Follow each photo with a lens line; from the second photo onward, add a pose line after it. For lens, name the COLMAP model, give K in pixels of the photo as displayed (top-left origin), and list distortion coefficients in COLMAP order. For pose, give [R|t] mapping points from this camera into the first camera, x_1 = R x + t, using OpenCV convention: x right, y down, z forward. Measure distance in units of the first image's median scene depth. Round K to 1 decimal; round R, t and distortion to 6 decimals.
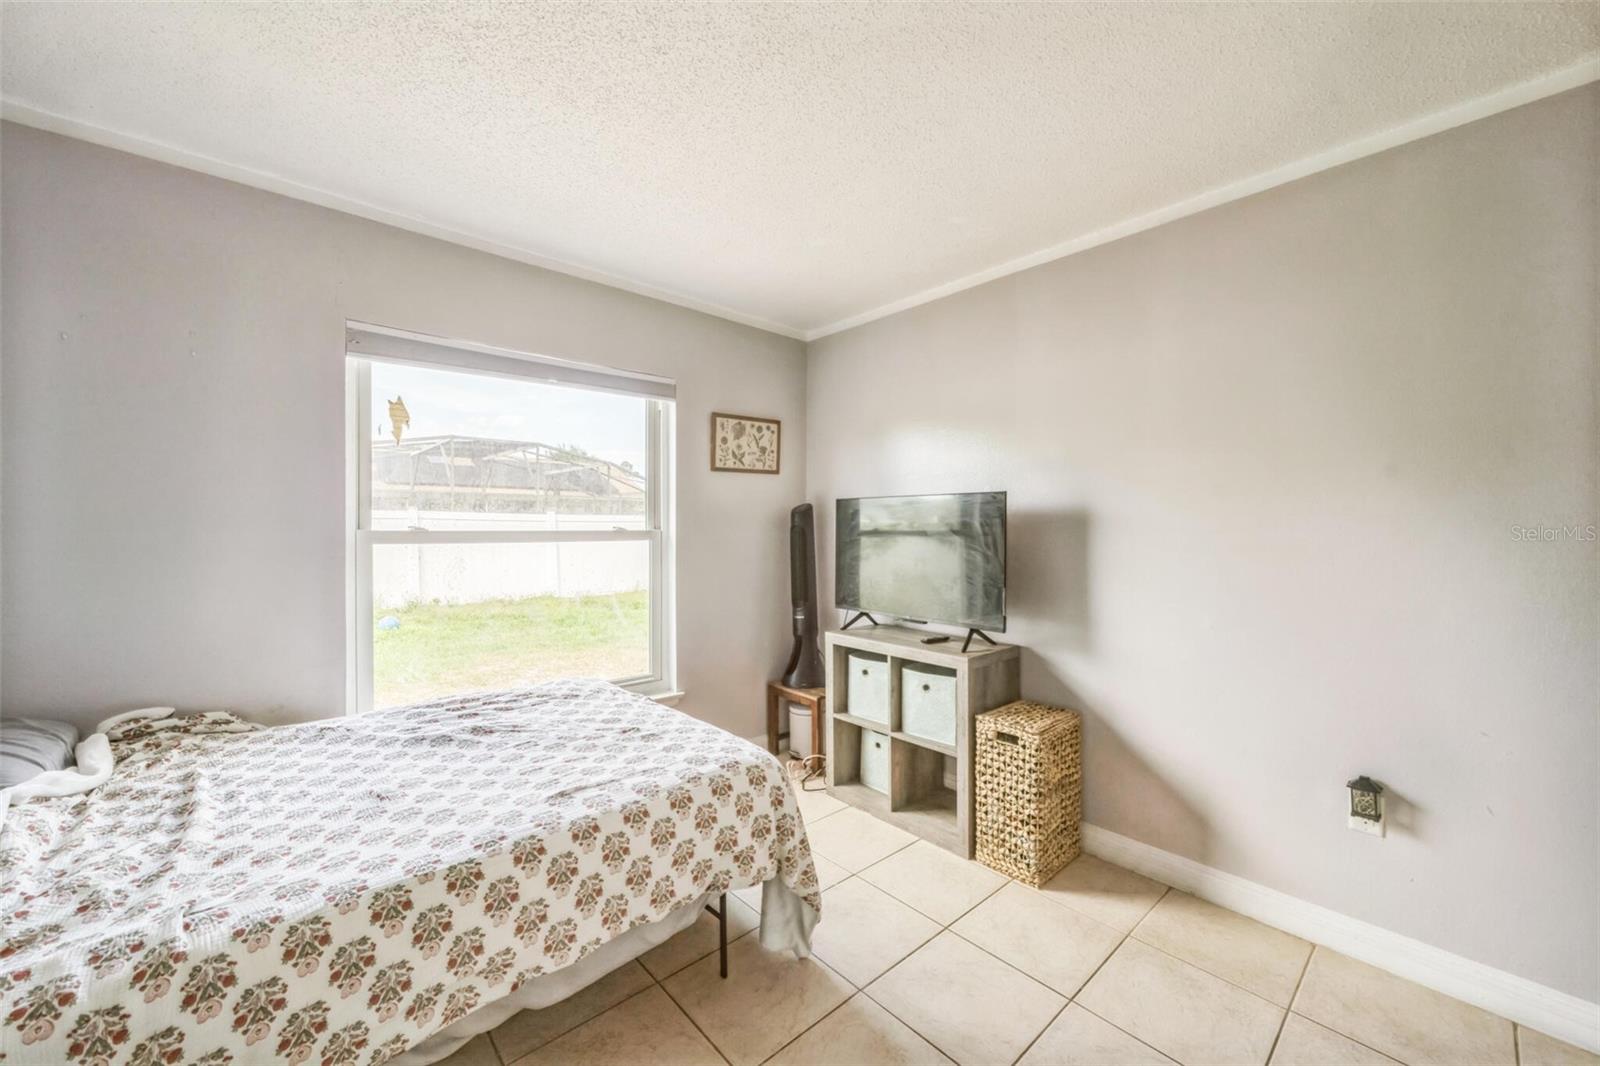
lens RADIAL K [[618.3, 0, 797.7], [0, 618.3, 532.9], [0, 0, 1]] dist [-0.001168, -0.000196]
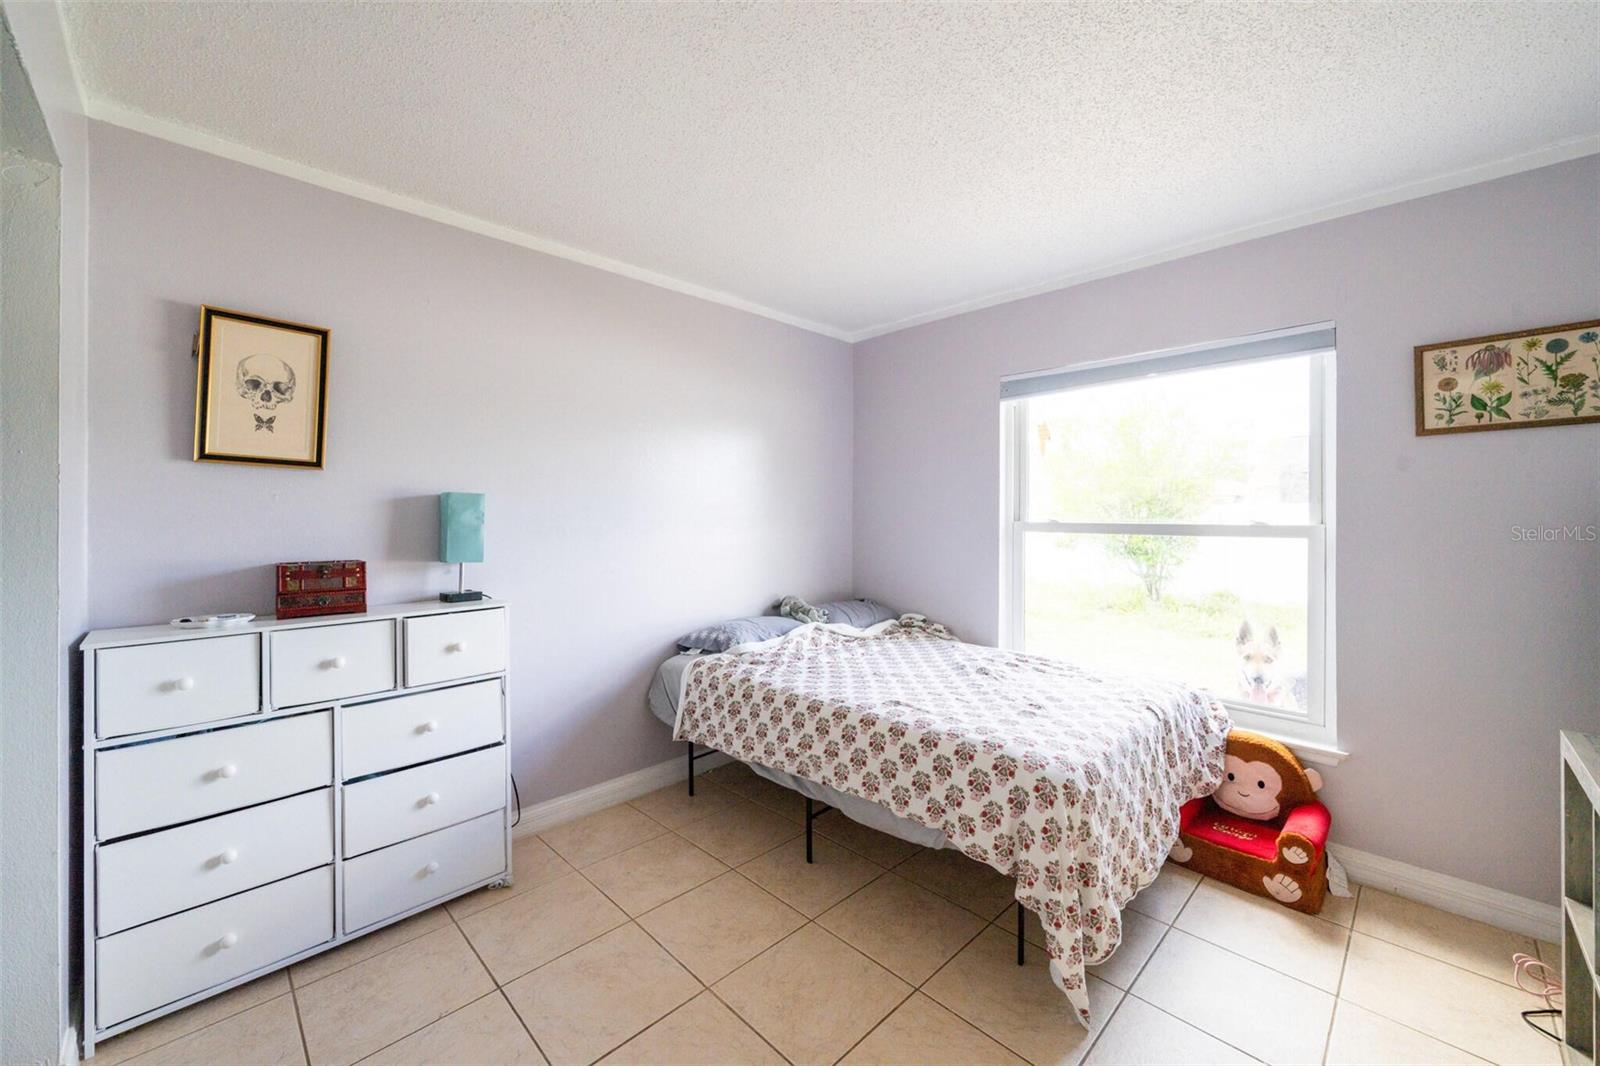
lens RADIAL K [[618.3, 0, 797.8], [0, 618.3, 516.9], [0, 0, 1]] dist [-0.001168, -0.000196]
pose [[0.038756, -0.001677, -0.999247, 0.594832], [-0.016726, 0.999857, -0.002326, -0.003406], [0.999109, 0.016804, 0.038722, 0.394670]]
